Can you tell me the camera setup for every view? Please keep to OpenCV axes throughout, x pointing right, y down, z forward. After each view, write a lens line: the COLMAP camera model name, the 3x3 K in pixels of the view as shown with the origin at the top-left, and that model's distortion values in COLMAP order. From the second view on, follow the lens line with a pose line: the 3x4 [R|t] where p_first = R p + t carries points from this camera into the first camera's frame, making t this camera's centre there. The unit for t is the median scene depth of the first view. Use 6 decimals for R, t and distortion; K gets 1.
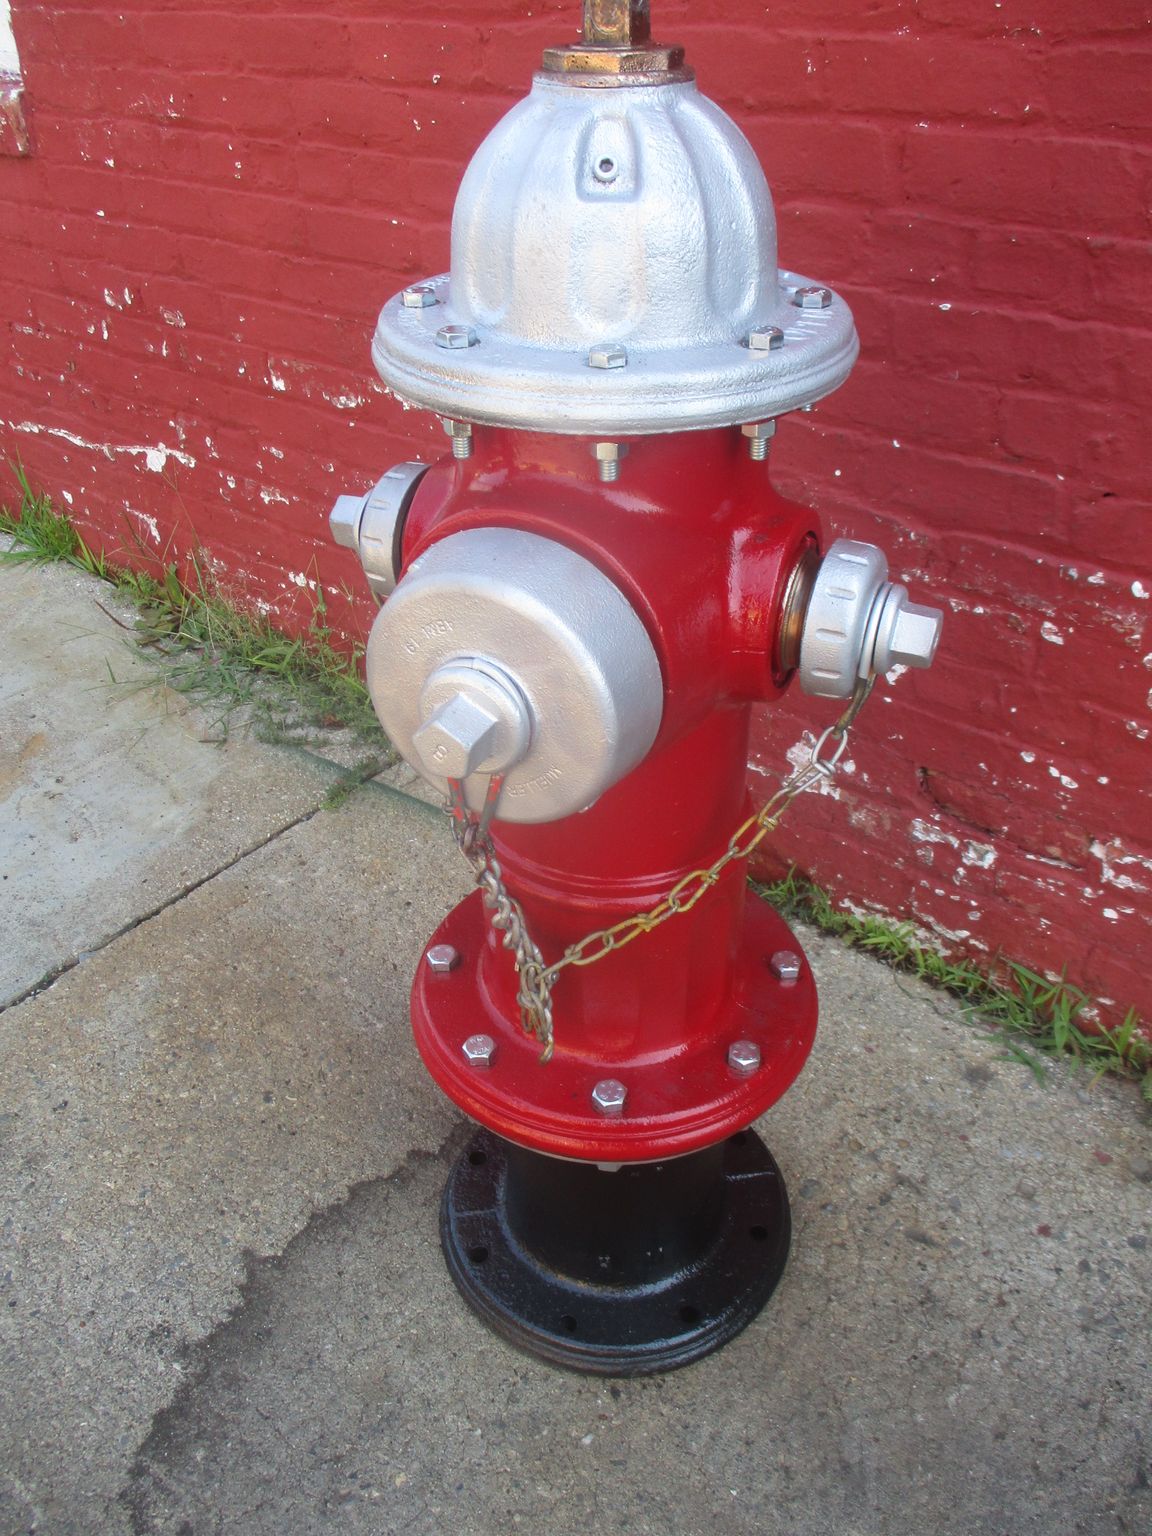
lens RADIAL K [[1254.6, 0, 567.4], [0, 1254.6, 783.2], [0, 0, 1]] dist [-0.062348, 0.025944]
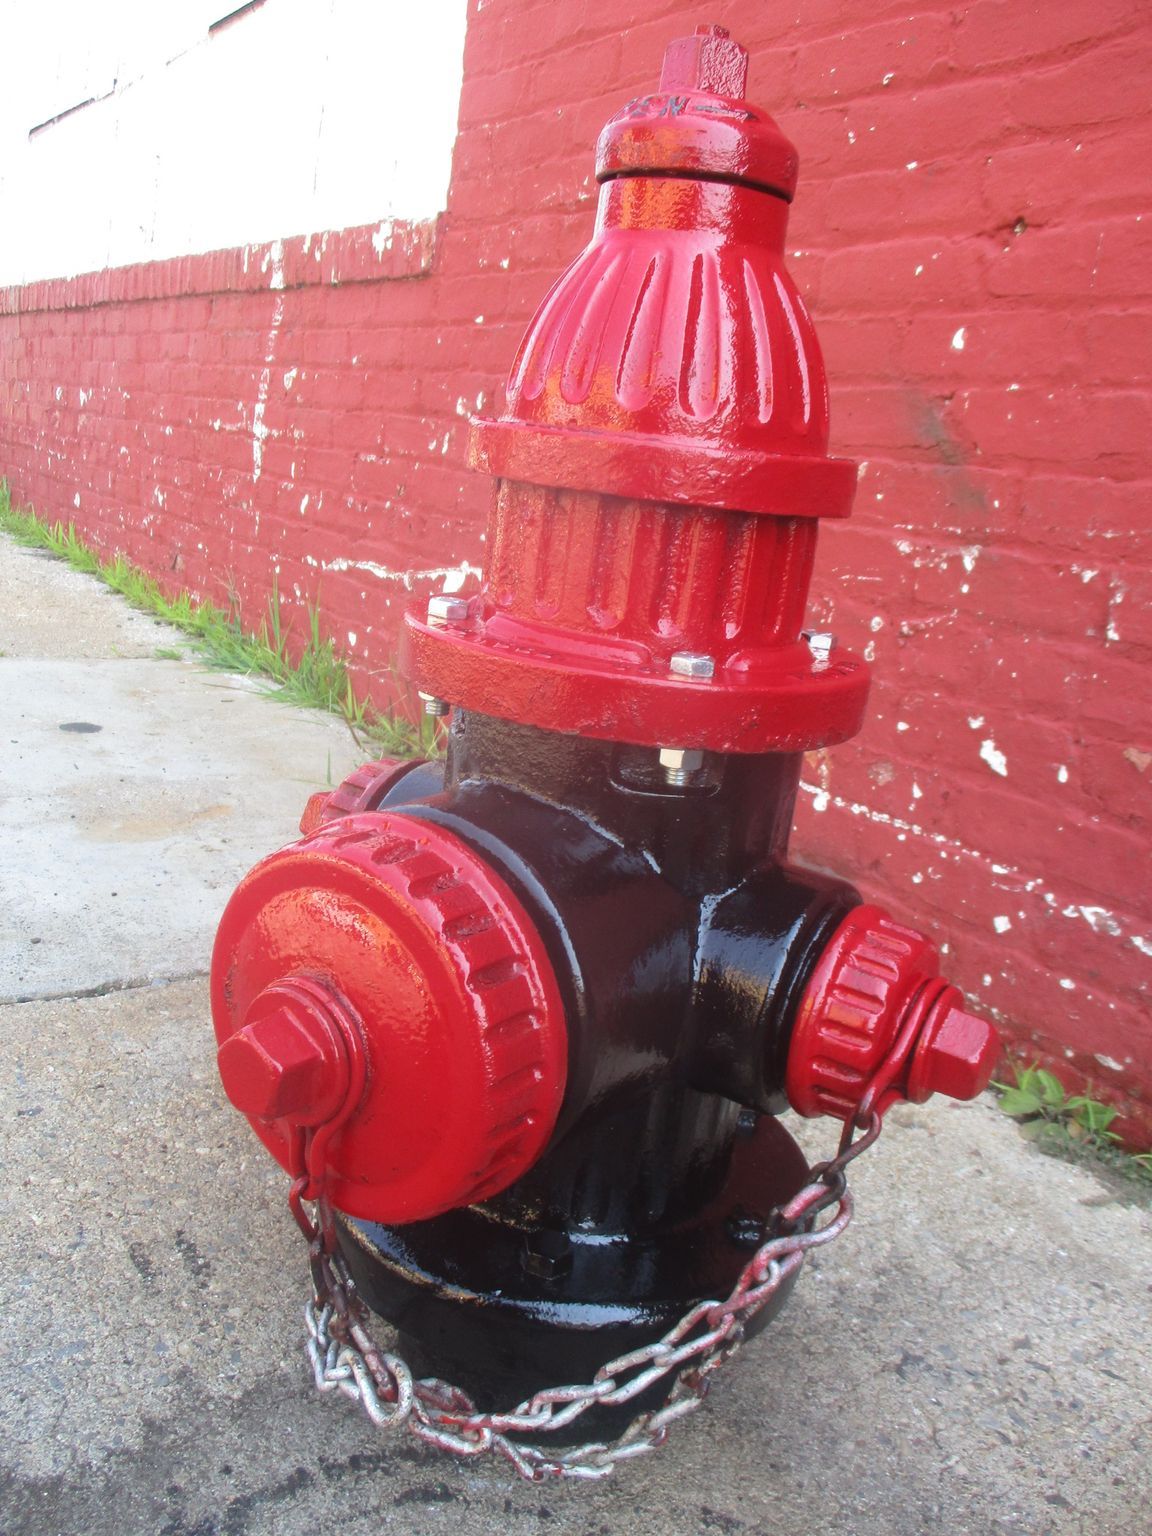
lens RADIAL K [[1254.6, 0, 570.7], [0, 1254.6, 784.3], [0, 0, 1]] dist [-0.062348, 0.025944]
pose [[0.951418, 0.206080, -0.228767, -0.013192], [-0.277333, 0.896324, -0.345962, 0.199228], [0.133754, 0.392599, 0.909932, 0.286835]]
